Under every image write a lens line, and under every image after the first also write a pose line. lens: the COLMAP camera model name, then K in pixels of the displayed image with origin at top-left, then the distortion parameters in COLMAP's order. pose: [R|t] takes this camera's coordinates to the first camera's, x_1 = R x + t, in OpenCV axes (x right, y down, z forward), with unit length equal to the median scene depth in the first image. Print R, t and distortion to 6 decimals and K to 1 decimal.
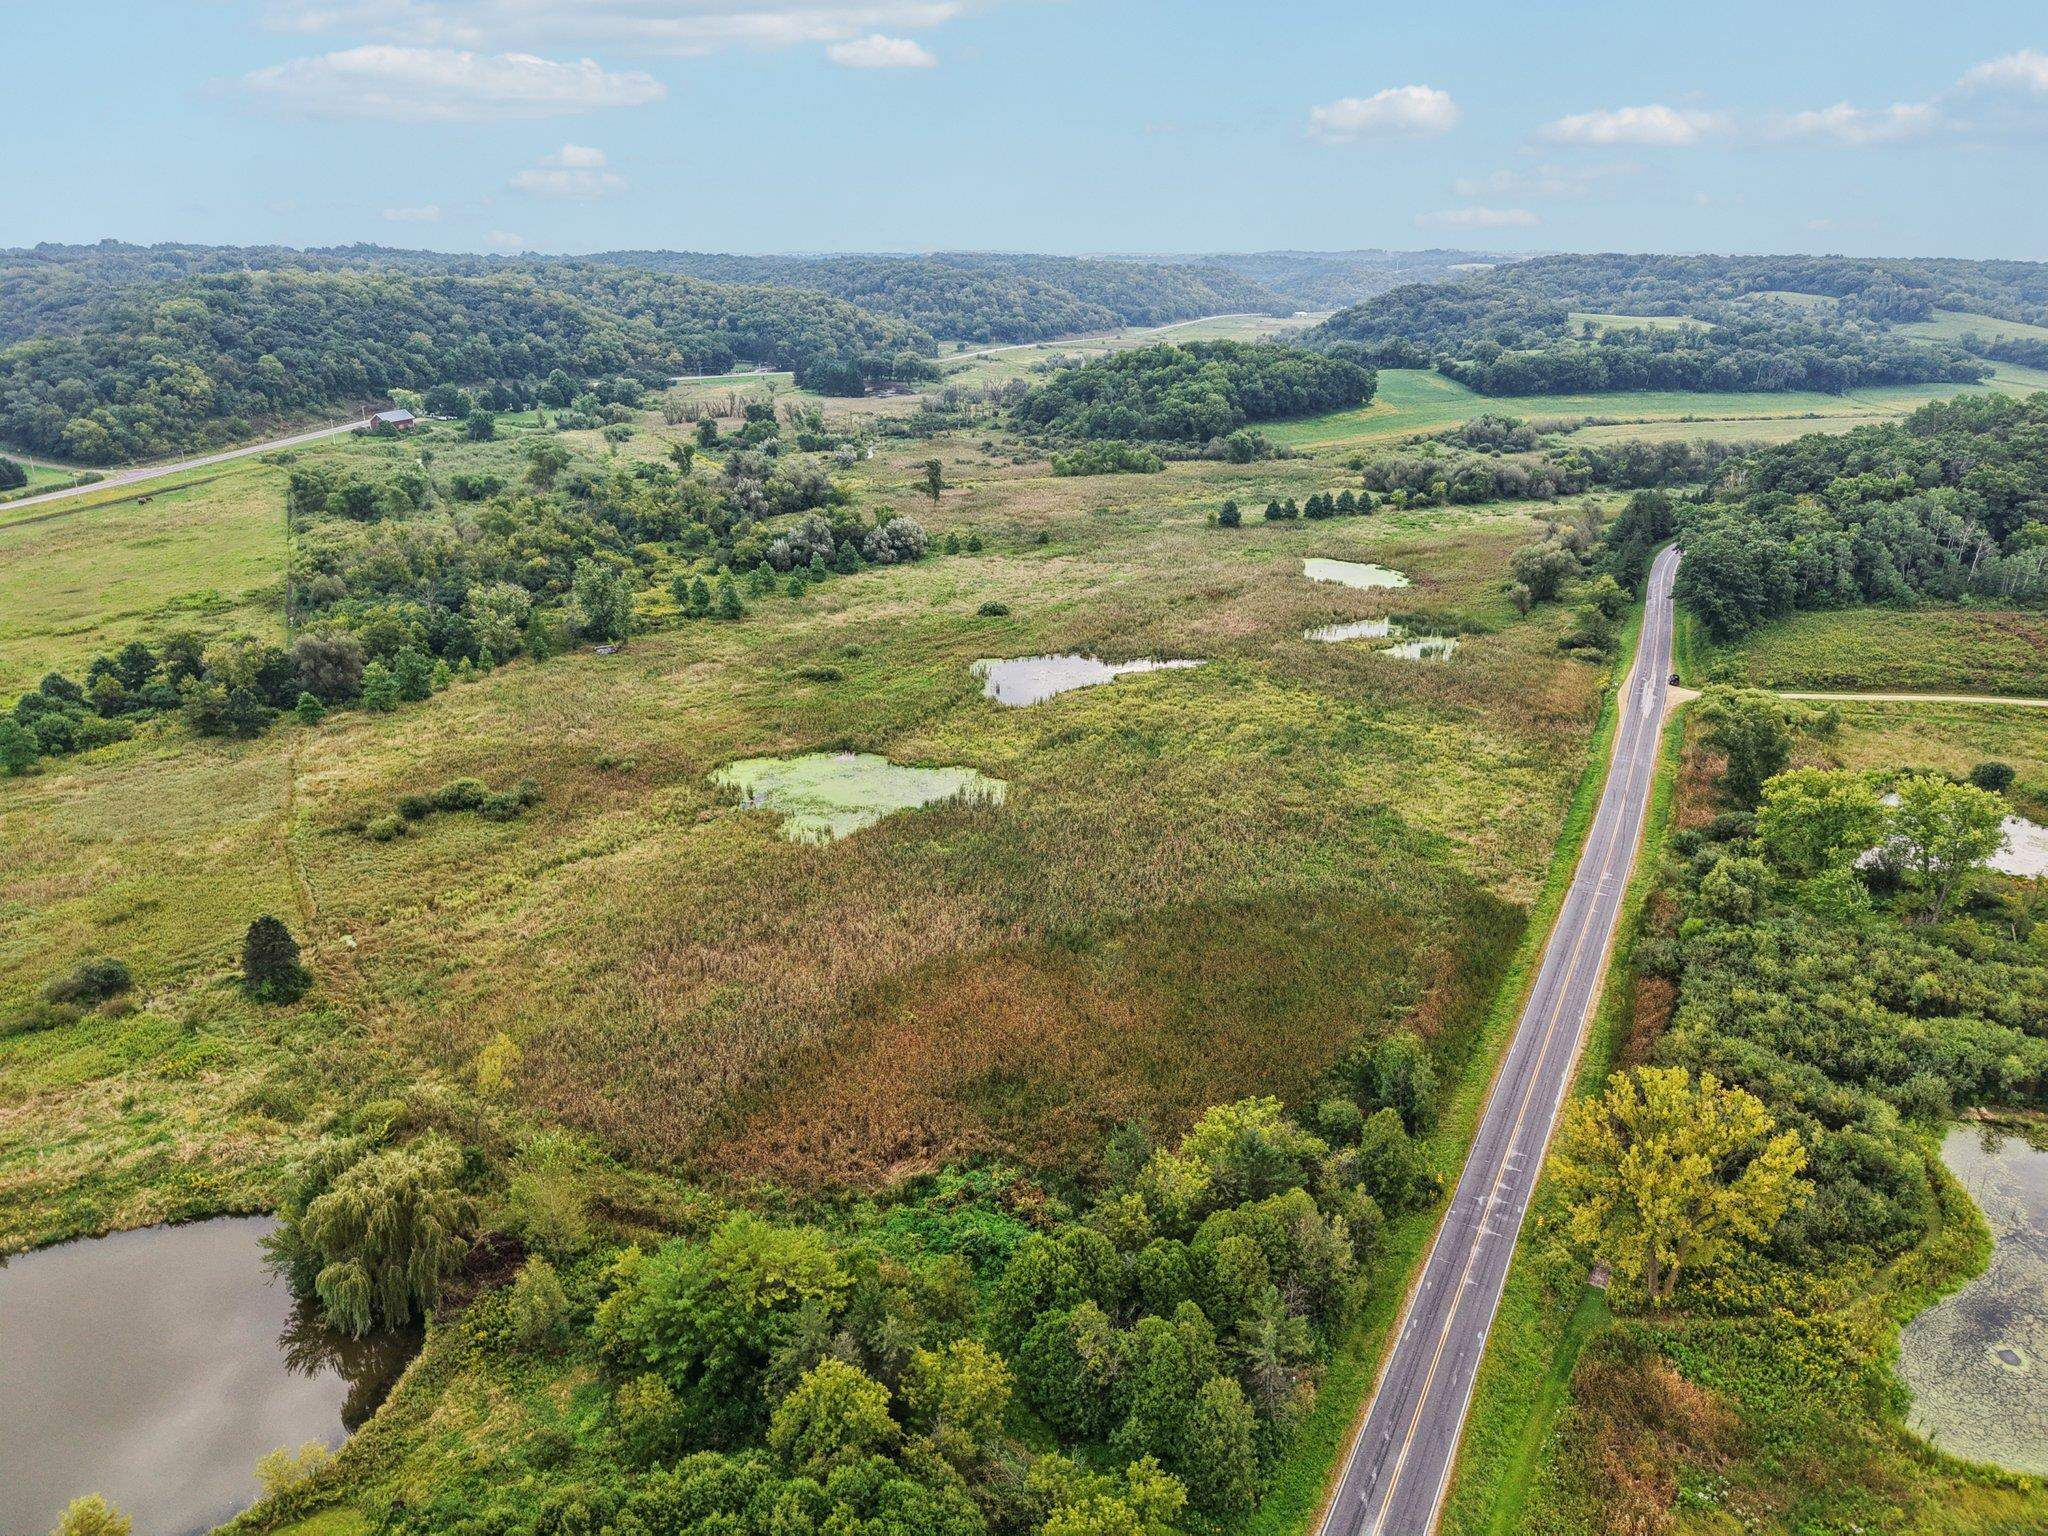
lens RADIAL K [[1376.6, 0, 1024.0], [0, 1376.6, 768.0], [0, 0, 1]] dist [0.021132, -0.020141]
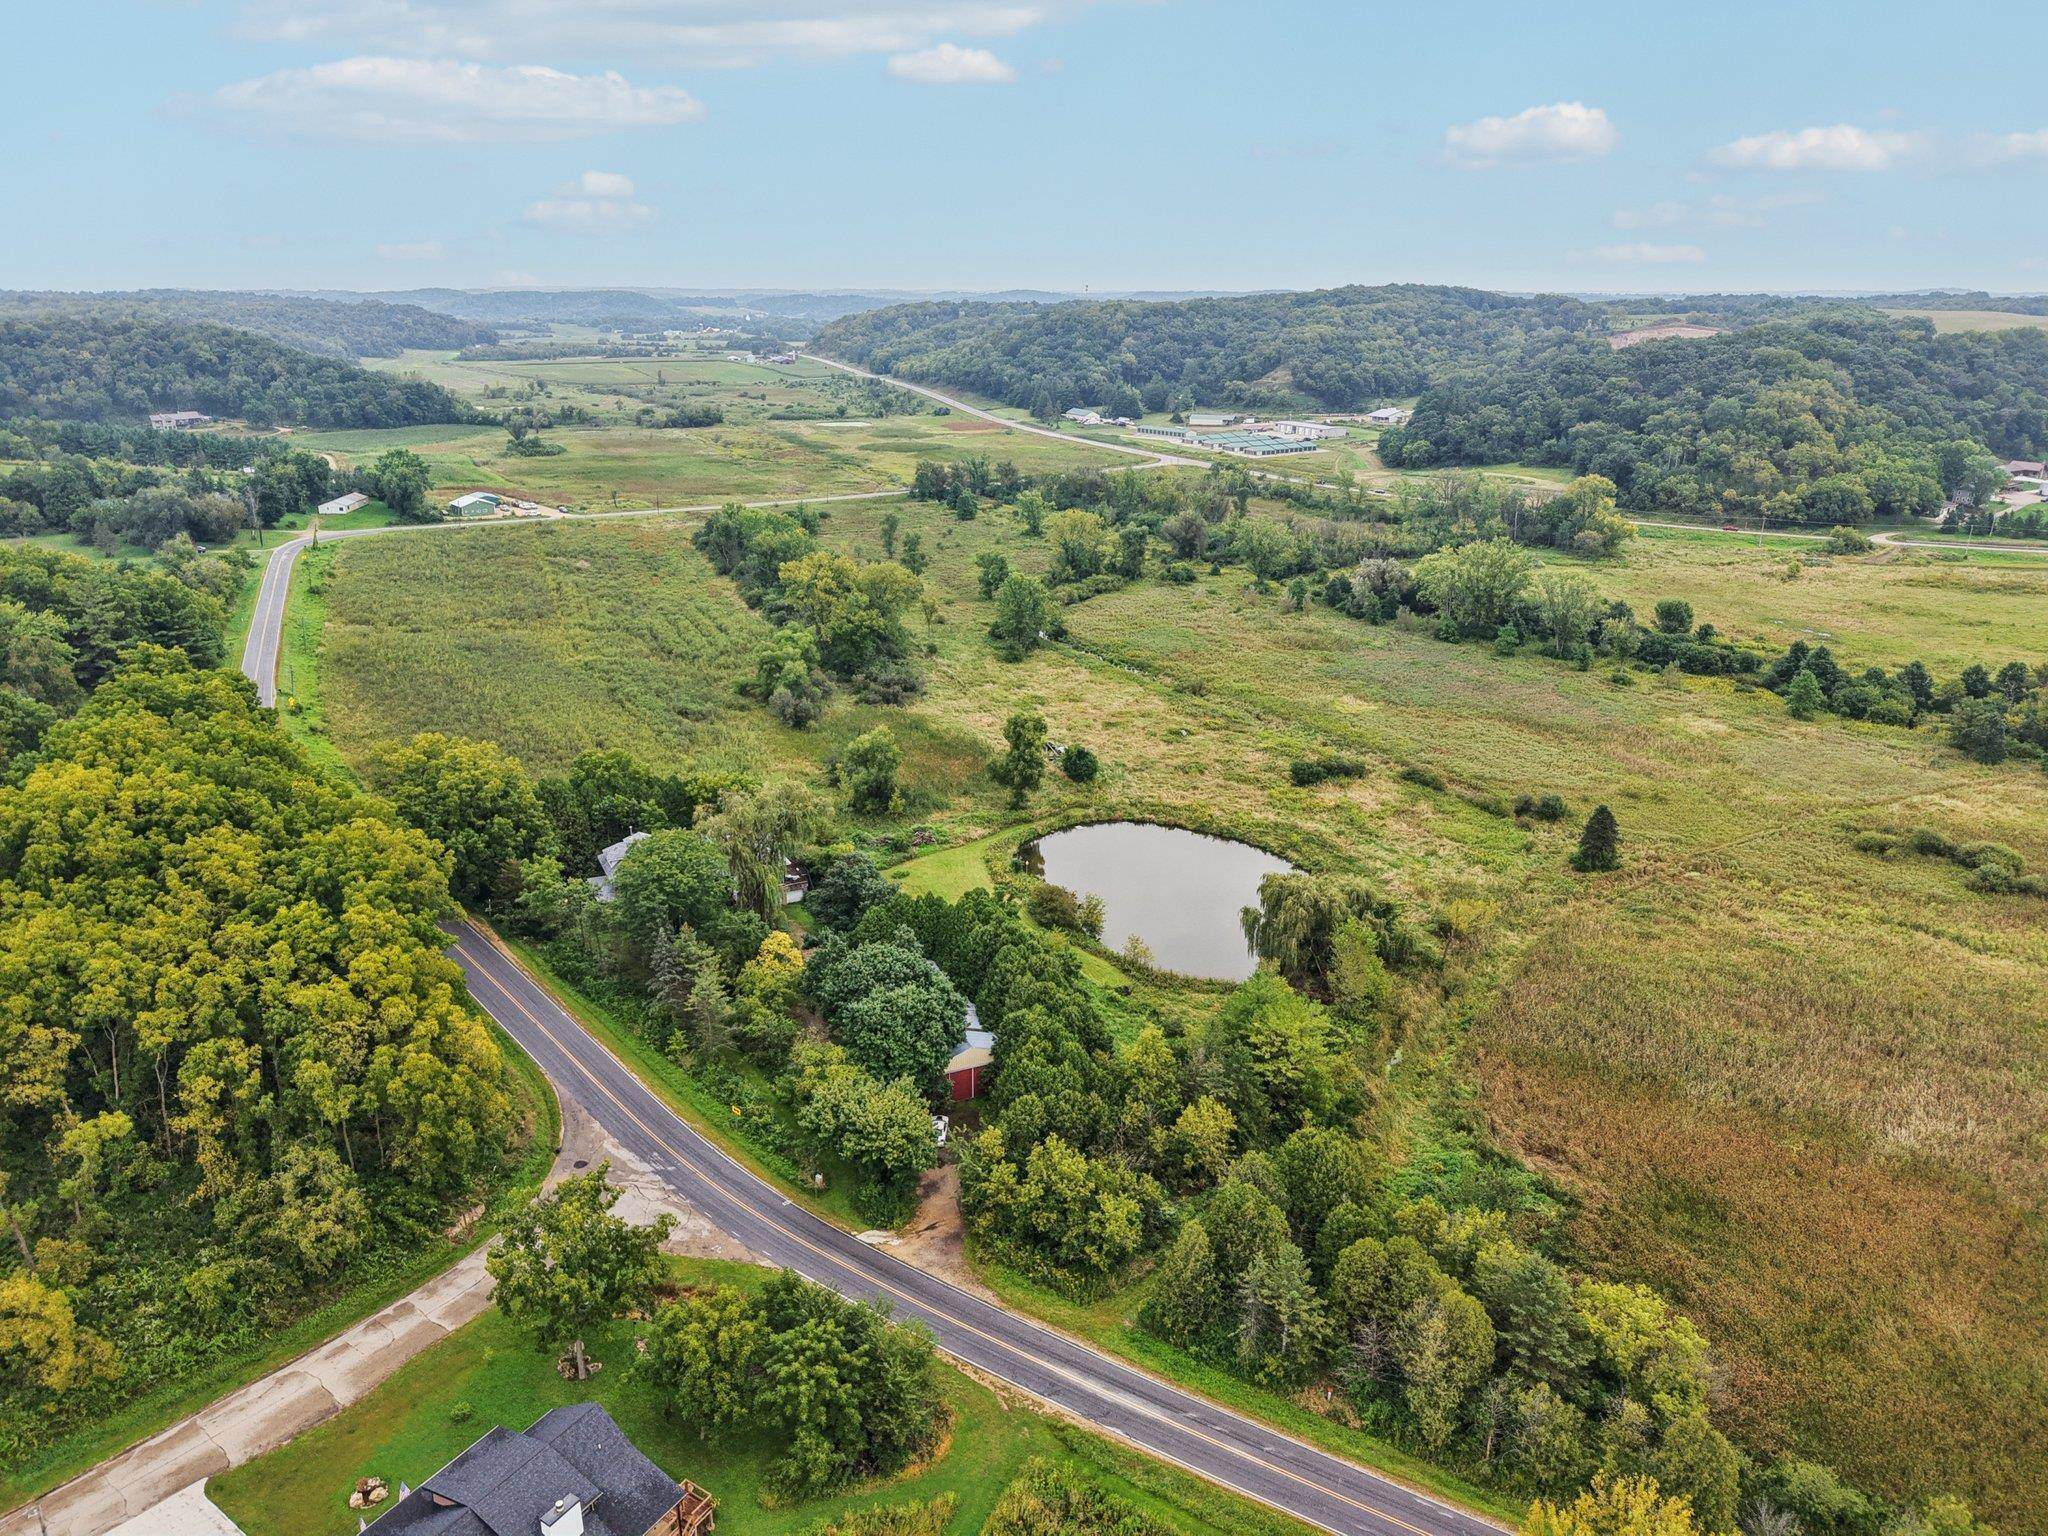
lens RADIAL K [[1376.6, 0, 1024.0], [0, 1376.6, 768.0], [0, 0, 1]] dist [0.021132, -0.020141]
pose [[-0.020579, 0.319374, -0.947405, 0.262034], [-0.350419, 0.885191, 0.306013, -0.049390], [0.936367, 0.338286, 0.093698, 0.139086]]
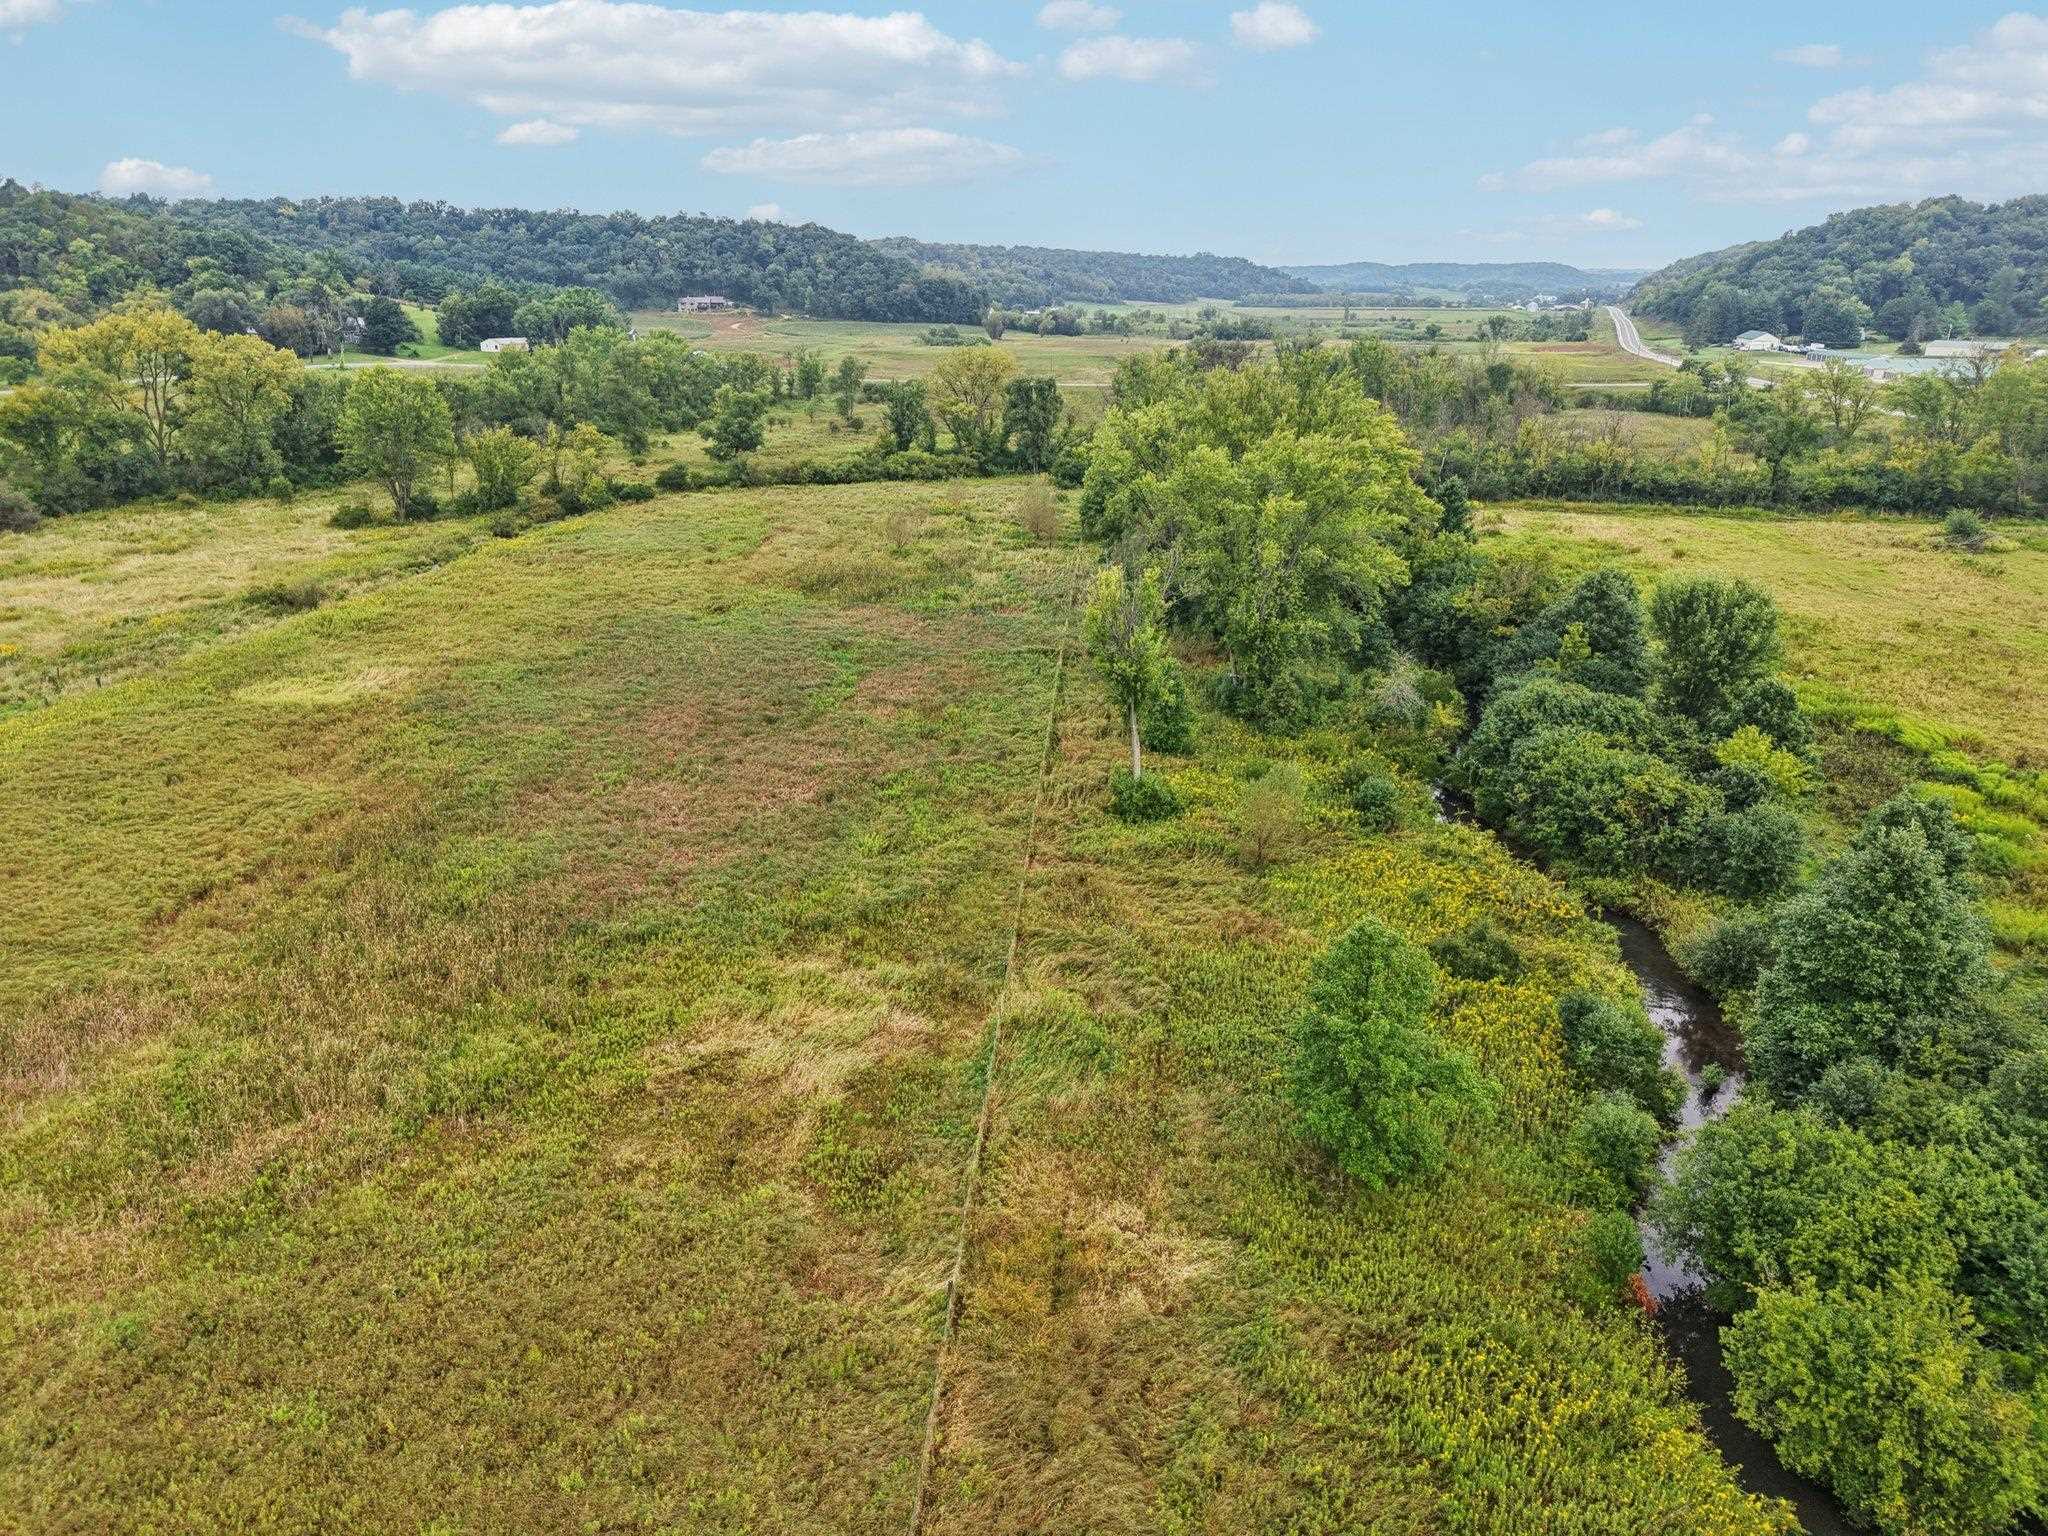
lens RADIAL K [[1384.6, 0, 1021.4], [0, 1384.6, 742.0], [0, 0, 1]] dist [0.014628, -0.006124]
pose [[-0.630837, 0.234452, -0.739646, -0.298076], [-0.280121, 0.820151, 0.498883, -0.076503], [0.723586, 0.521904, -0.451707, 0.557661]]
